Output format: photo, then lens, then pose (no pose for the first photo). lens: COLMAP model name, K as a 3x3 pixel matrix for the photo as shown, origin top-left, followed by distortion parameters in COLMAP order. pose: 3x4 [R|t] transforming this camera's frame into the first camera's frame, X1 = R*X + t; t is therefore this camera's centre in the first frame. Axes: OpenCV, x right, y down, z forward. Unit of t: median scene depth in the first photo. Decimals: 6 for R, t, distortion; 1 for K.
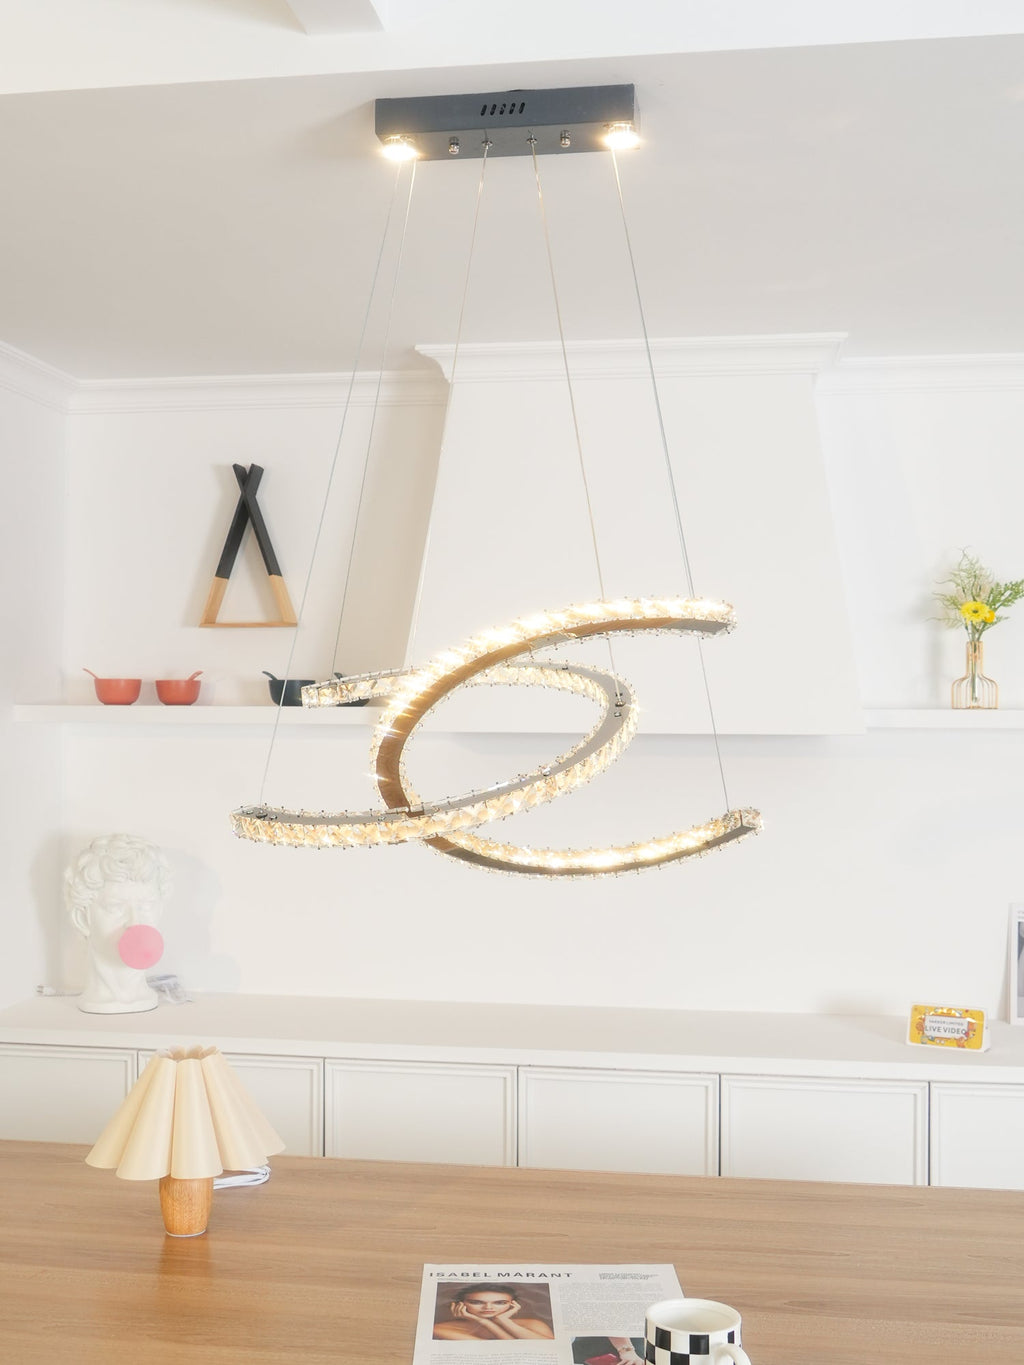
lens RADIAL K [[1575.2, 0, 512.0], [0, 1575.2, 682.5], [0, 0, 1]] dist [-0.017318, -0.036996]
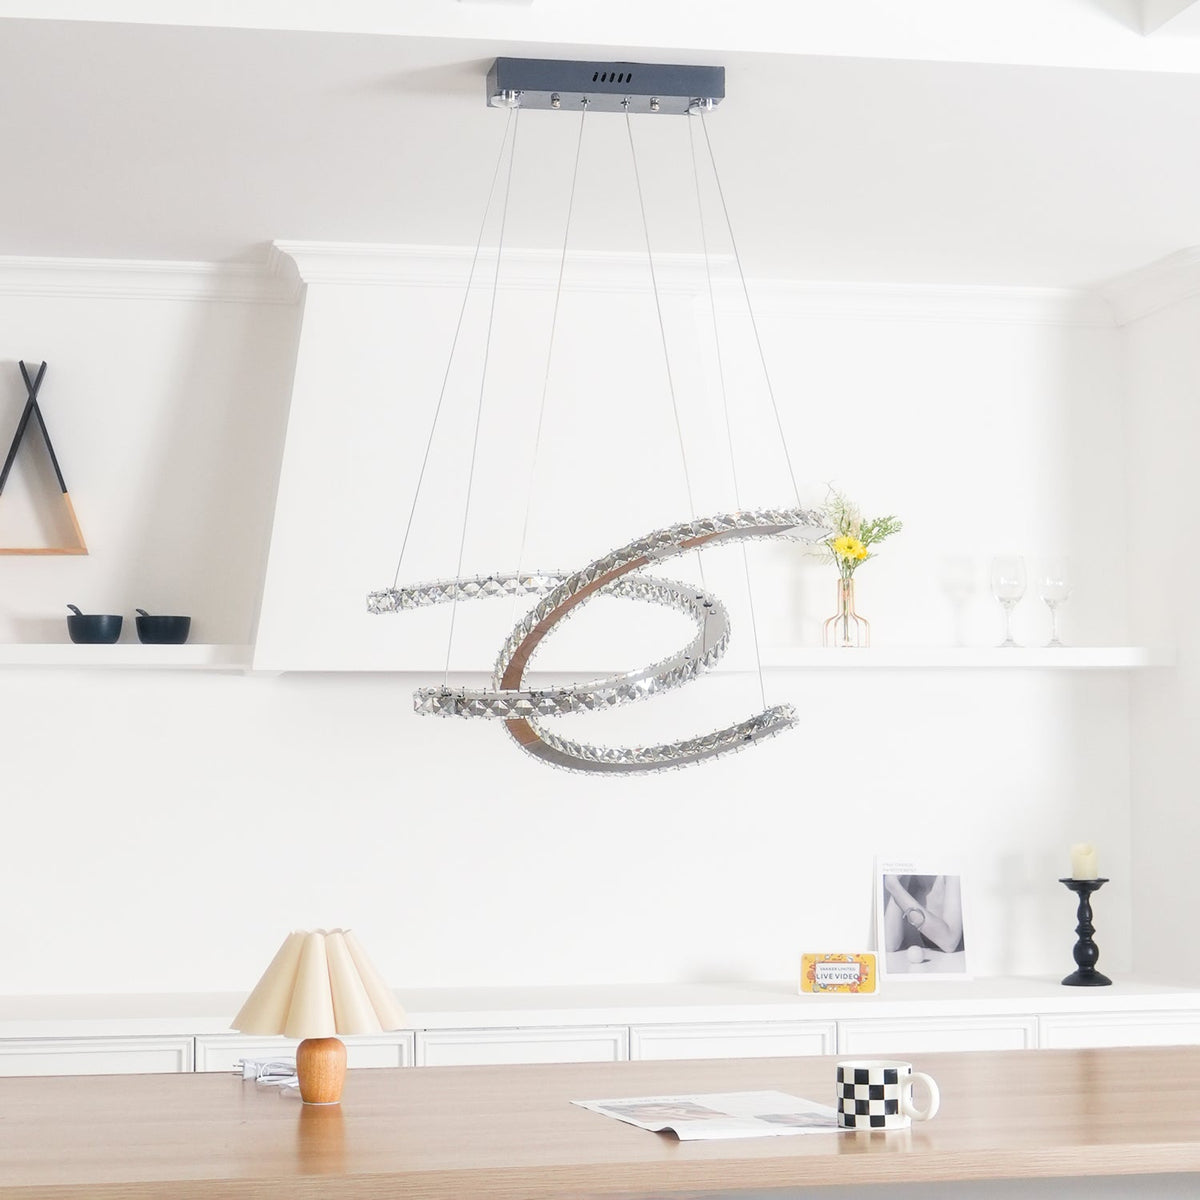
lens RADIAL K [[2518.8, 0, 603.5], [0, 2518.8, 565.2], [0, 0, 1]] dist [-0.003342, -0.163344]
pose [[0.943550, 0.015309, 0.330875, -0.376248], [0.003062, 0.998486, -0.054929, 0.052742], [-0.331215, 0.052842, 0.942075, -0.426528]]
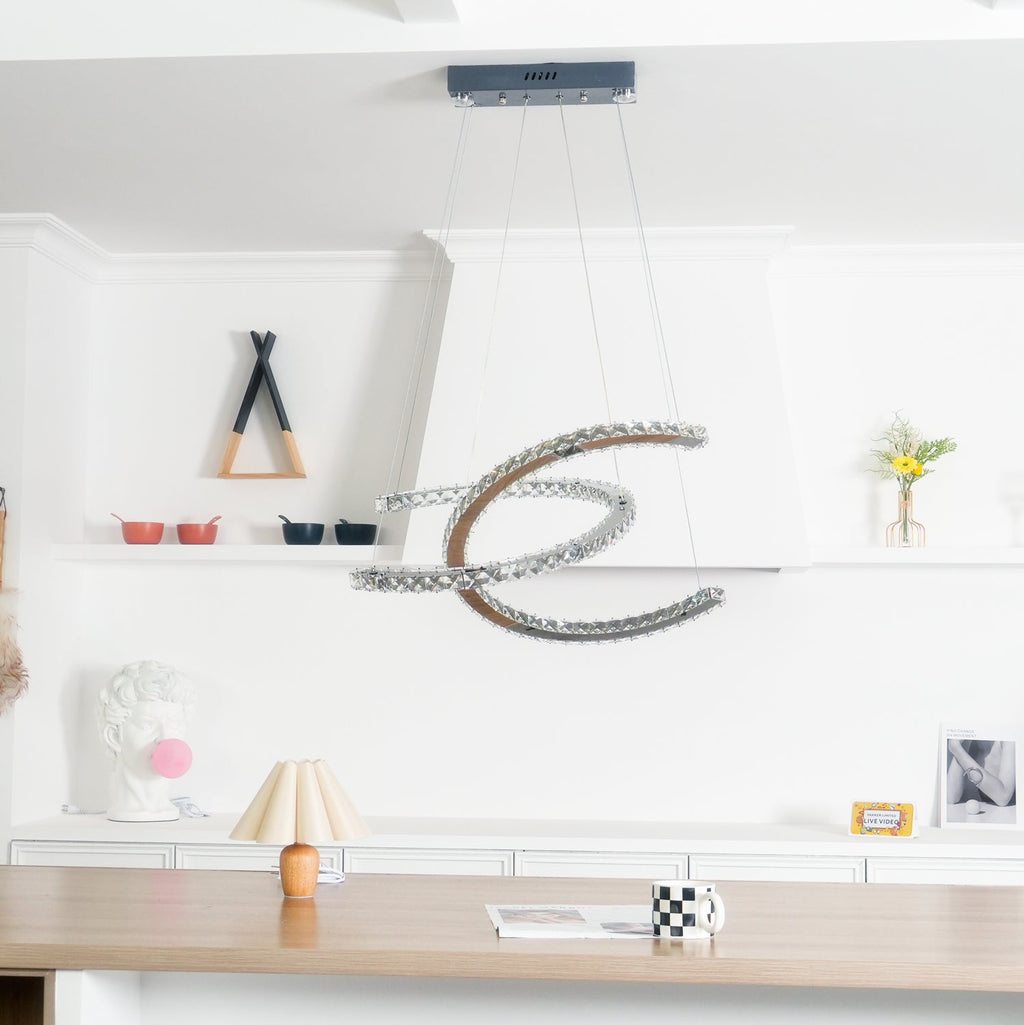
lens RADIAL K [[1945.3, 0, 513.0], [0, 1945.3, 478.4], [0, 0, 1]] dist [-0.030136, 0.077631]
pose [[0.998537, 0.008551, 0.053386, -0.074152], [-0.004792, 0.997526, -0.070129, 0.070041], [-0.053854, 0.069771, 0.996108, -0.430850]]
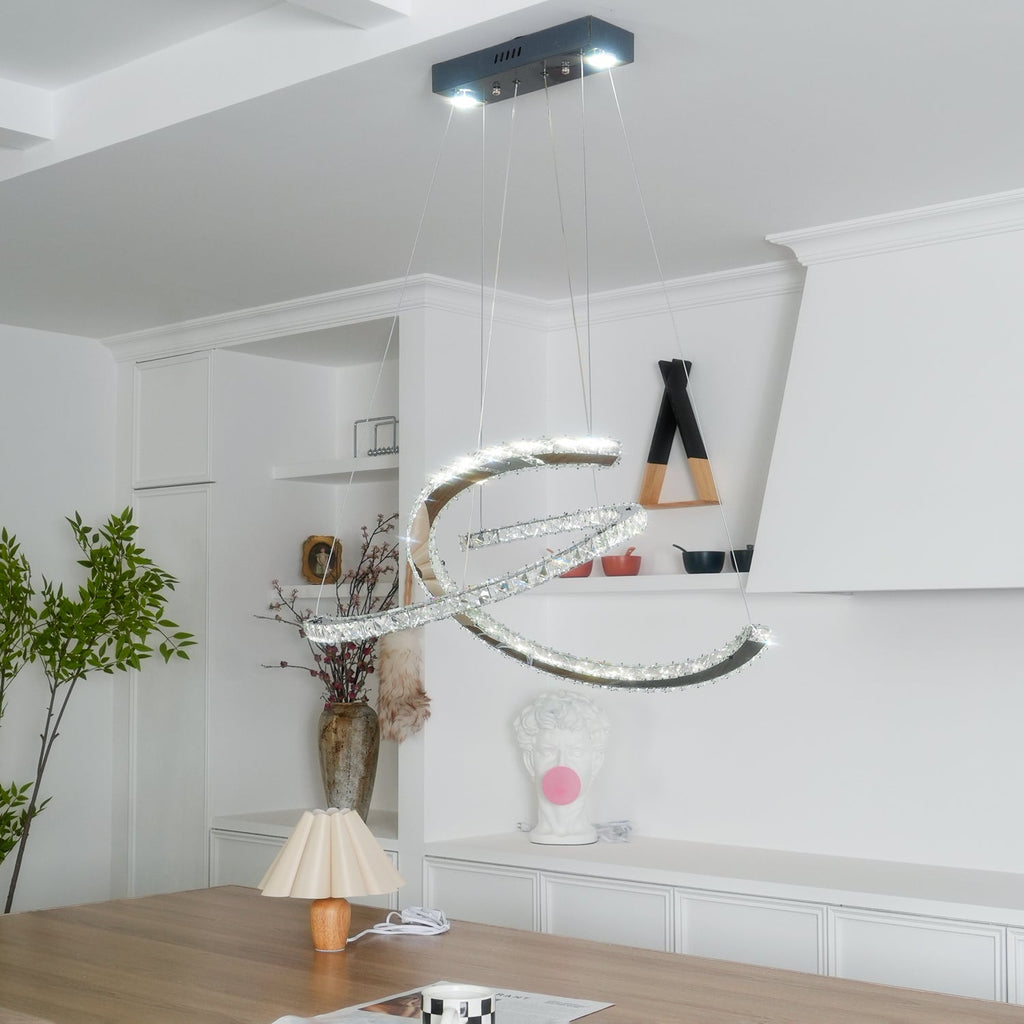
lens RADIAL K [[1683.7, 0, 510.1], [0, 1683.7, 558.6], [0, 0, 1]] dist [-0.009468, -0.032588]
pose [[0.838350, -0.031187, -0.544239, 0.437798], [0.013680, 0.999251, -0.036189, 0.049273], [0.544960, 0.022894, 0.838149, -0.063153]]
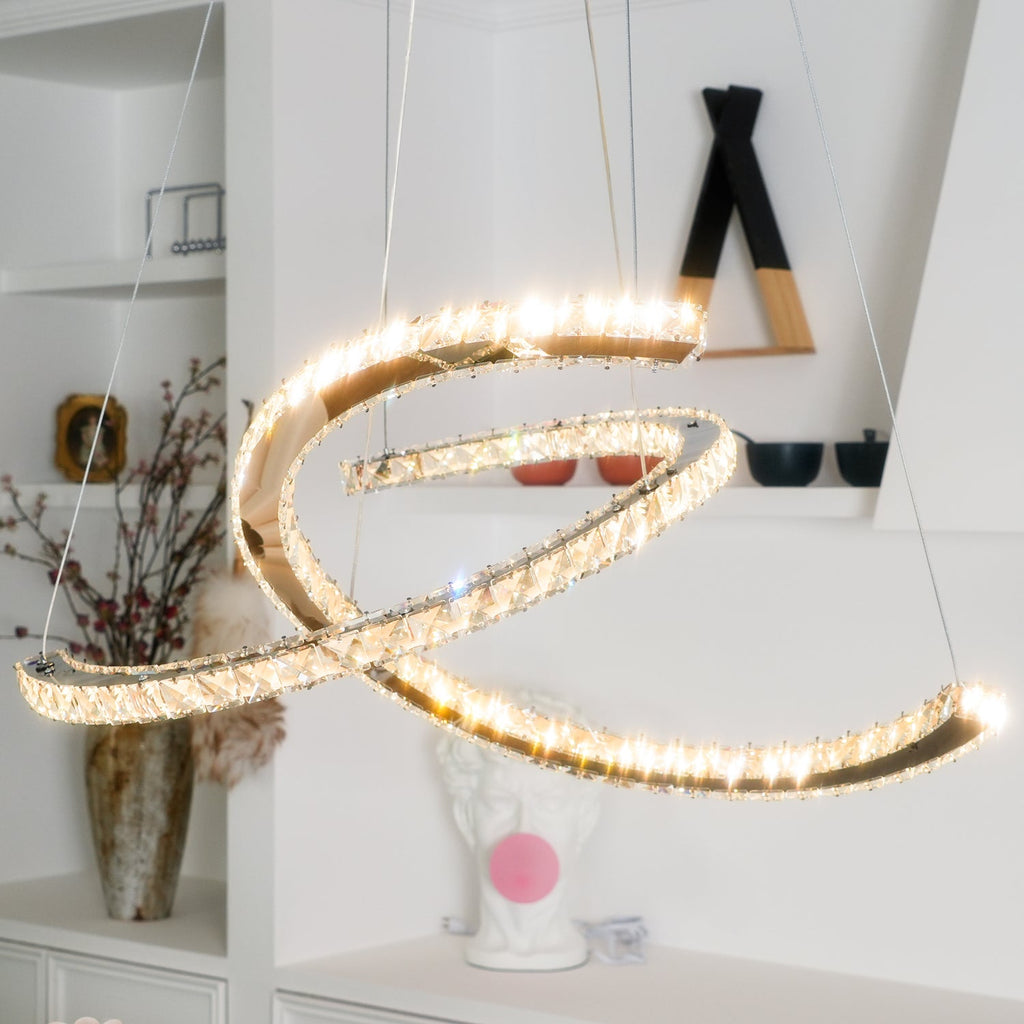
lens RADIAL K [[2551.3, 0, 483.6], [0, 2551.3, 510.4], [0, 0, 1]] dist [0.040134, 0.501296]
pose [[0.854160, 0.000685, -0.520010, 0.305216], [0.013478, 0.999634, 0.023456, -0.000350], [0.519835, -0.027044, 0.853838, 0.123797]]
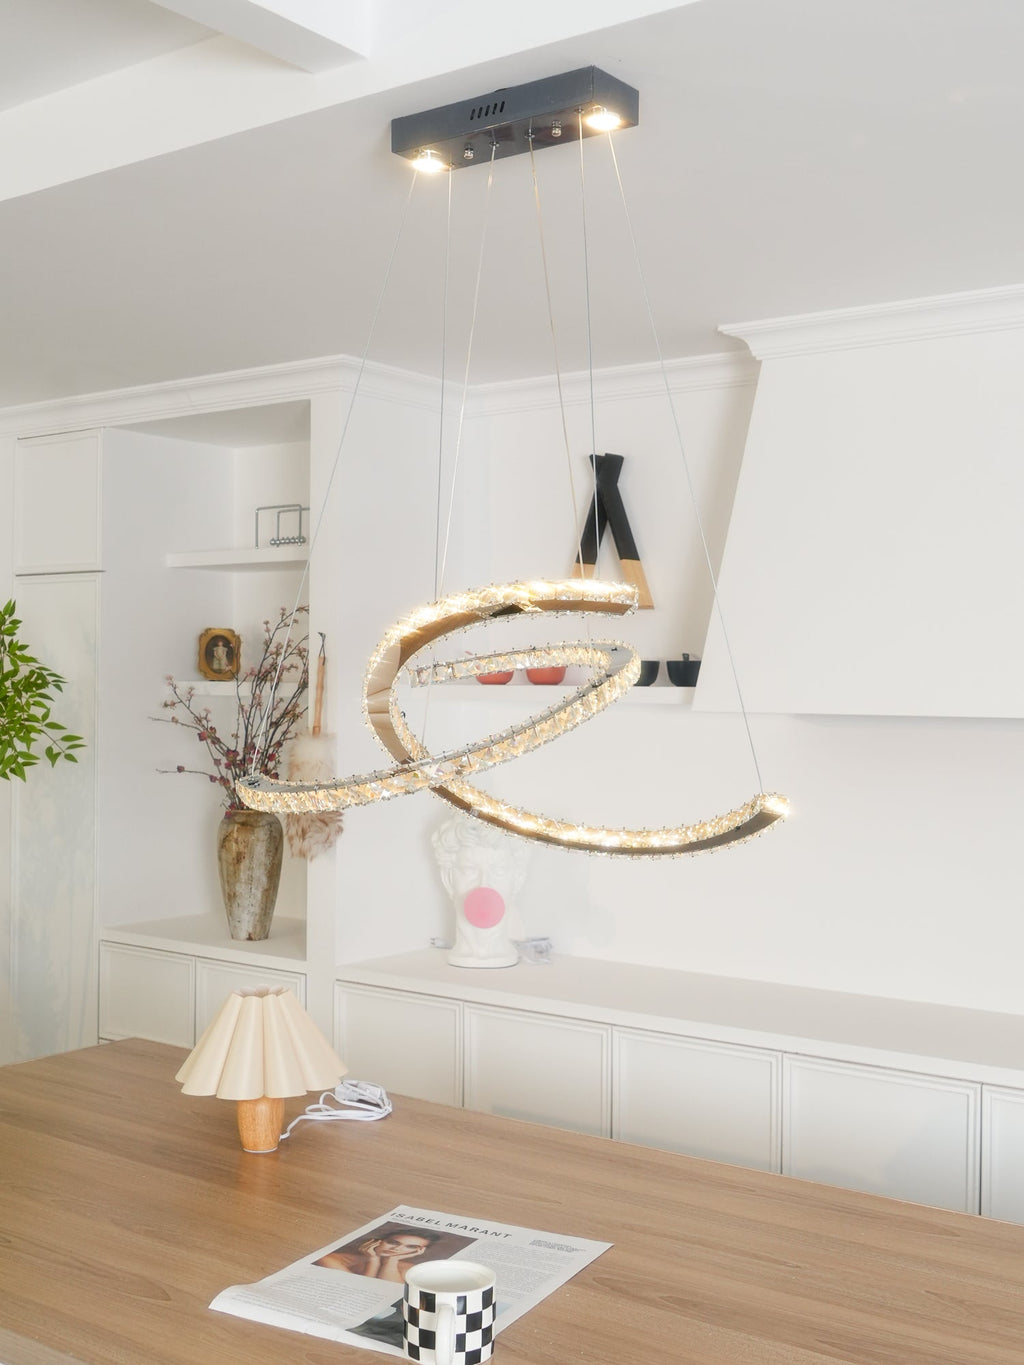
lens RADIAL K [[1575.2, 0, 512.0], [0, 1575.2, 682.5], [0, 0, 1]] dist [-0.017318, -0.036996]
pose [[0.885555, 0.001871, -0.464531, 0.305031], [0.004007, 0.999924, 0.011666, 0.000219], [0.464518, -0.012192, 0.885480, 0.052083]]
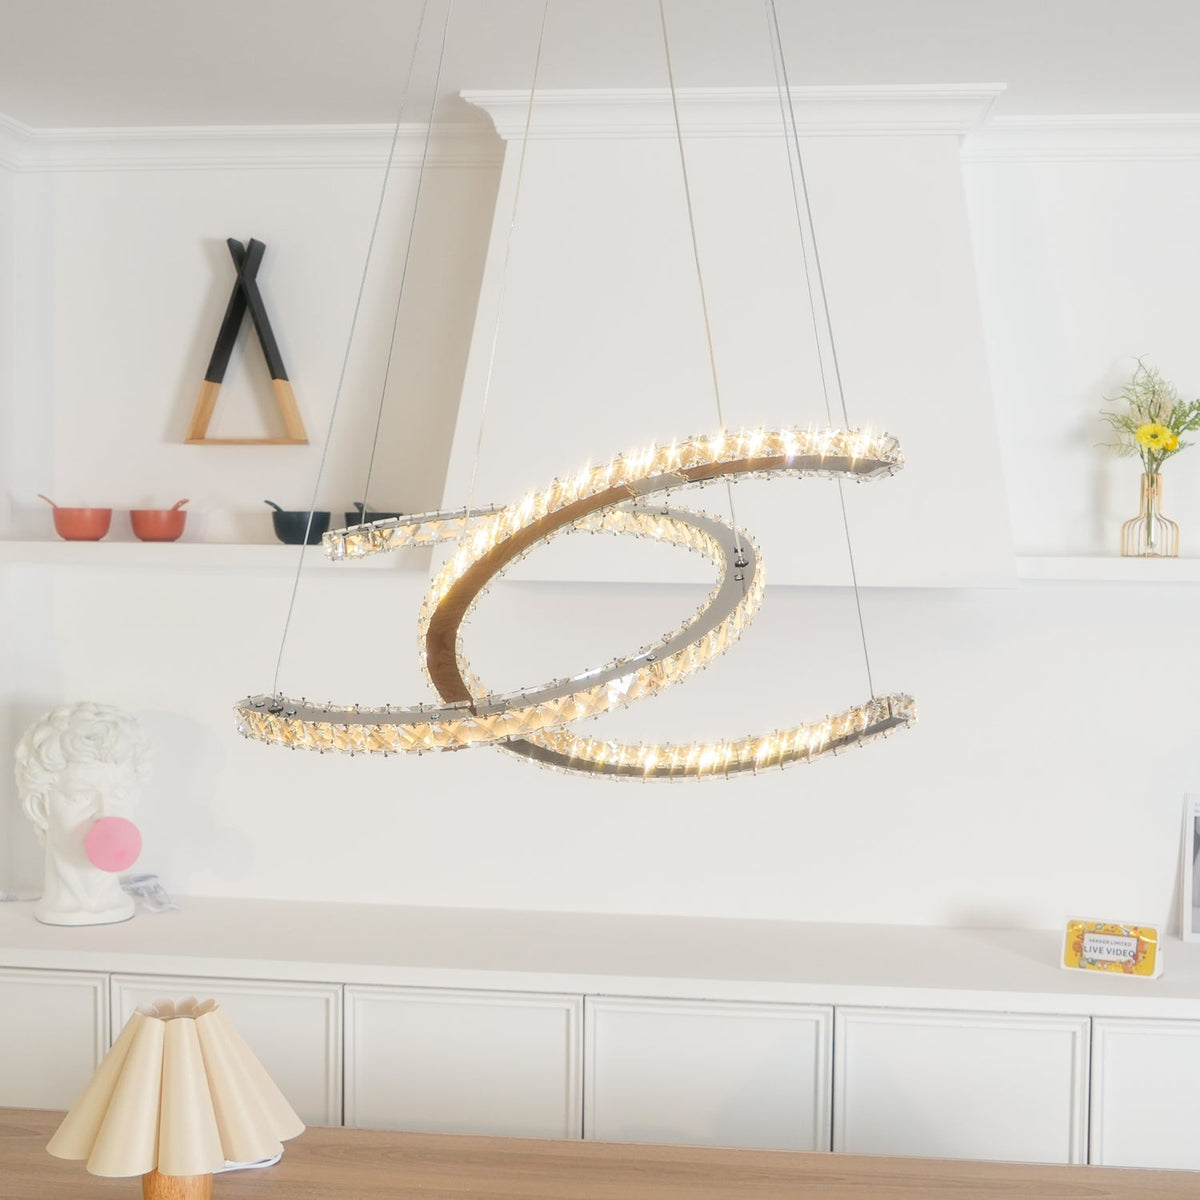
lens RADIAL K [[1856.3, 0, 607.5], [0, 1856.3, 591.7], [0, 0, 1]] dist [-0.036252, 0.012625]
pose [[0.999450, 0.007500, 0.032315, -0.016385], [-0.009114, 0.998703, 0.050094, -0.010809], [-0.031898, -0.050361, 0.998222, 0.059888]]
